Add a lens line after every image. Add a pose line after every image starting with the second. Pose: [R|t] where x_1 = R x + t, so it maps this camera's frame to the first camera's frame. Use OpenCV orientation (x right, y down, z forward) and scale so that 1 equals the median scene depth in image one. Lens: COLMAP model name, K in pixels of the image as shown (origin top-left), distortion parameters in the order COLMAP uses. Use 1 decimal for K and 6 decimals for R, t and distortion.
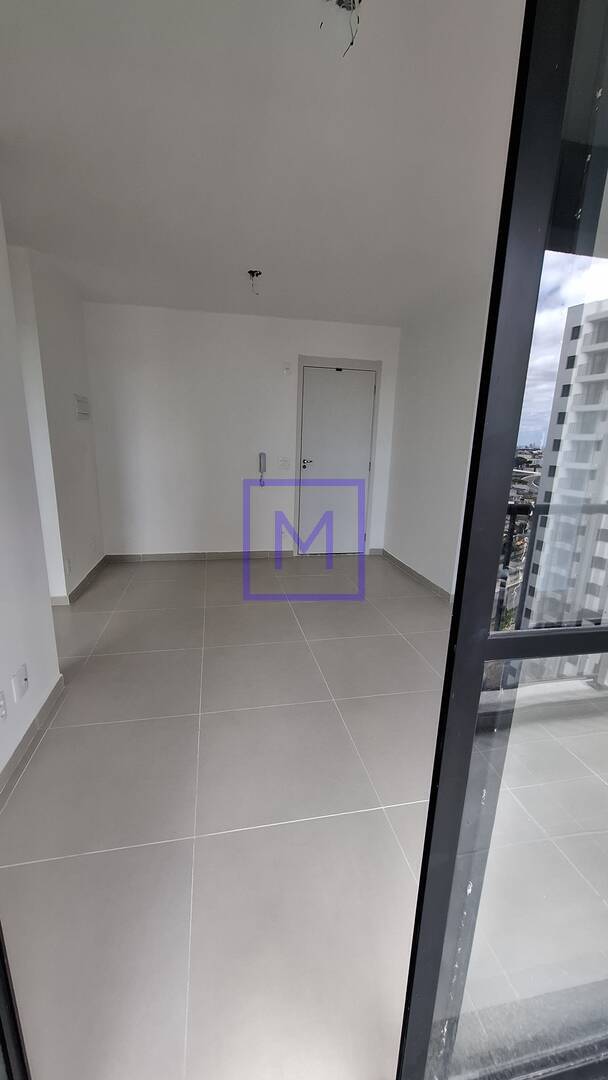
lens RADIAL K [[424.2, 0, 303.7], [0, 424.2, 536.7], [0, 0, 1]] dist [-0.007063, 0.001081]
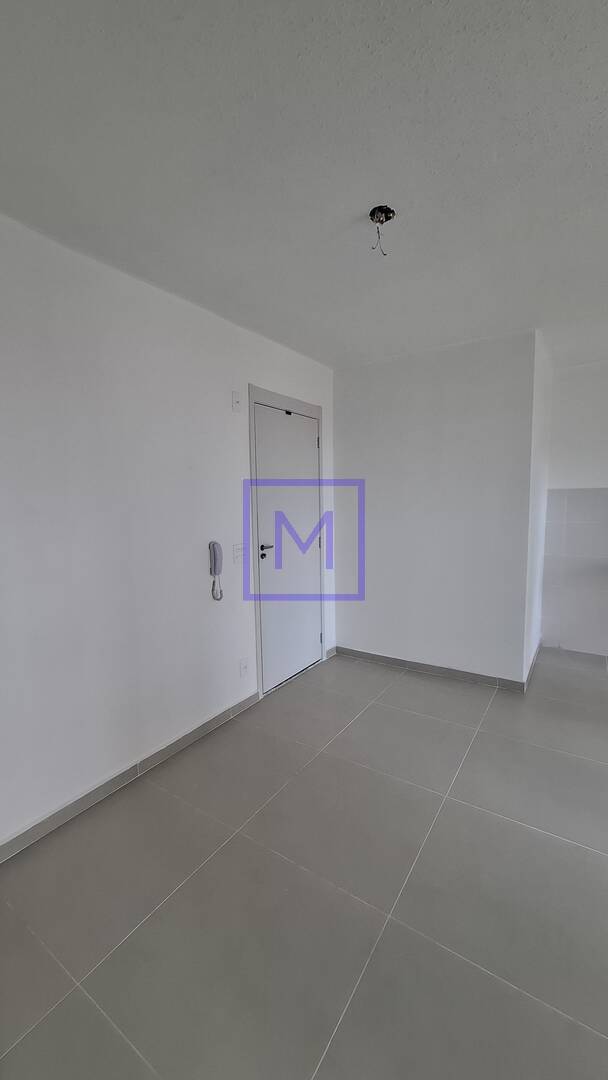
lens RADIAL K [[424.2, 0, 299.0], [0, 424.2, 549.1], [0, 0, 1]] dist [-0.007063, 0.001081]
pose [[0.696956, -0.127504, 0.705688, -0.419848], [0.209641, 0.977304, -0.030468, -0.147827], [-0.685786, 0.169176, 0.707868, 0.526551]]
